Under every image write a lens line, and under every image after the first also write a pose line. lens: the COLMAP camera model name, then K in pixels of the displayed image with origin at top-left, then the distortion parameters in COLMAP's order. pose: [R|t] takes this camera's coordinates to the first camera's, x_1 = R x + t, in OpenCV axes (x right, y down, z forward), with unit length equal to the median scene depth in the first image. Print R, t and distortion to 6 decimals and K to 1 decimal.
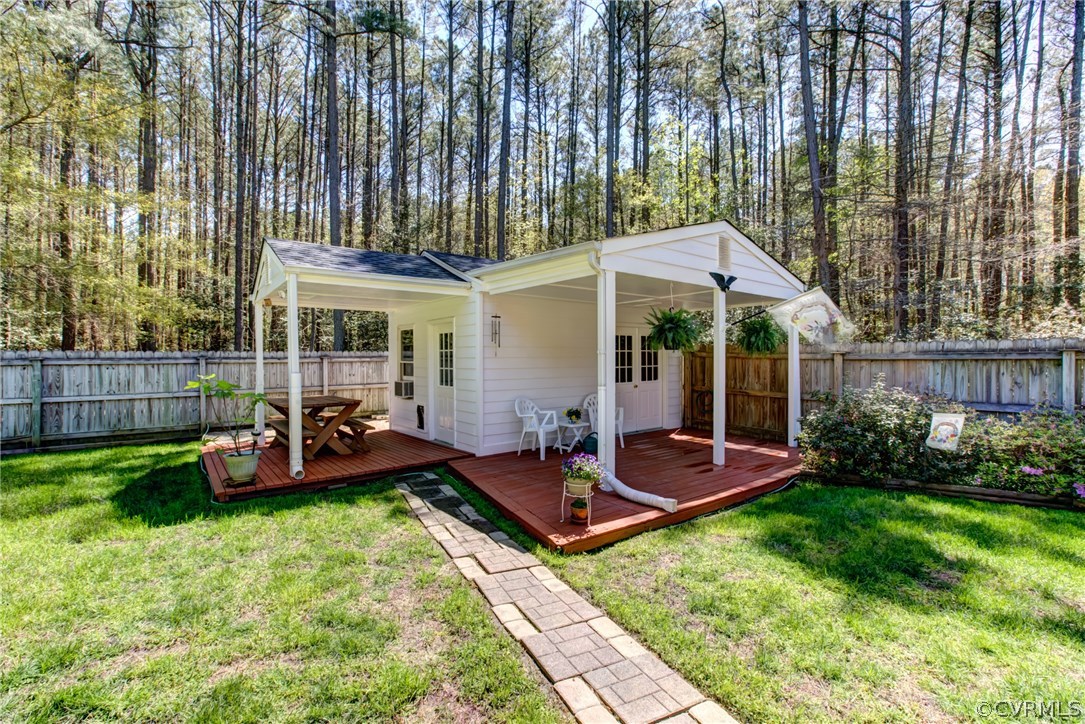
lens RADIAL K [[490.0, 0, 542.5], [0, 490.0, 362.0], [0, 0, 1]] dist [-0.036388, 0.018348]
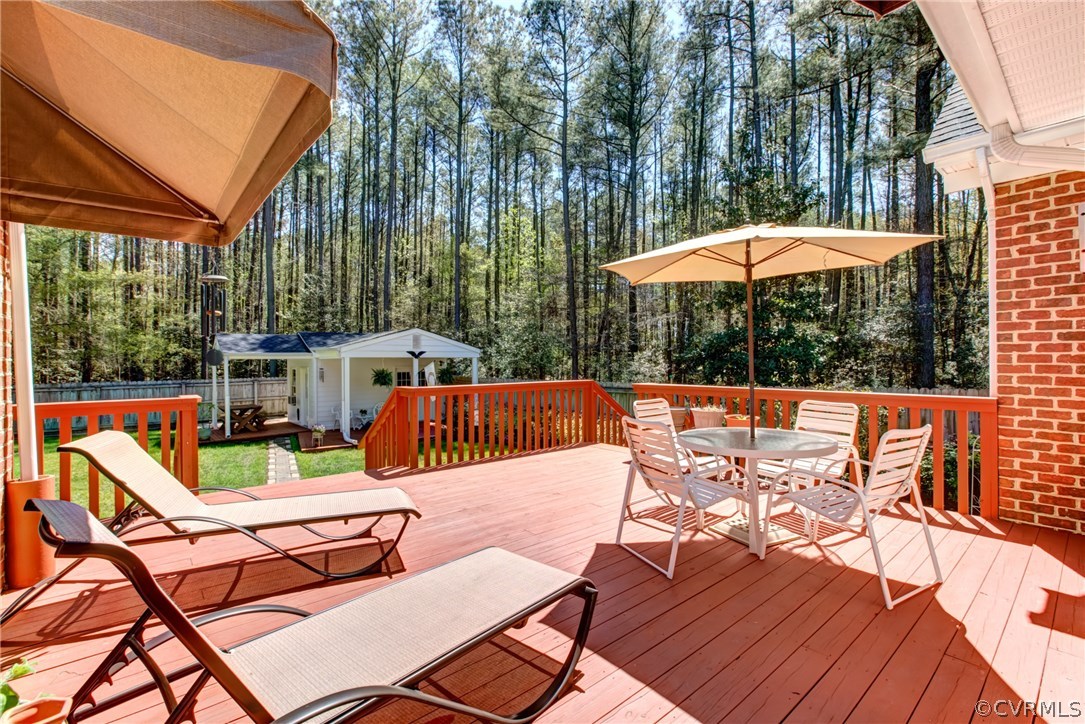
lens RADIAL K [[490.0, 0, 542.5], [0, 490.0, 362.0], [0, 0, 1]] dist [-0.036388, 0.018348]
pose [[0.998745, -0.004396, 0.049897, 0.748497], [0.004606, 0.999981, -0.004095, -0.101572], [-0.049878, 0.004319, 0.998746, -1.188292]]
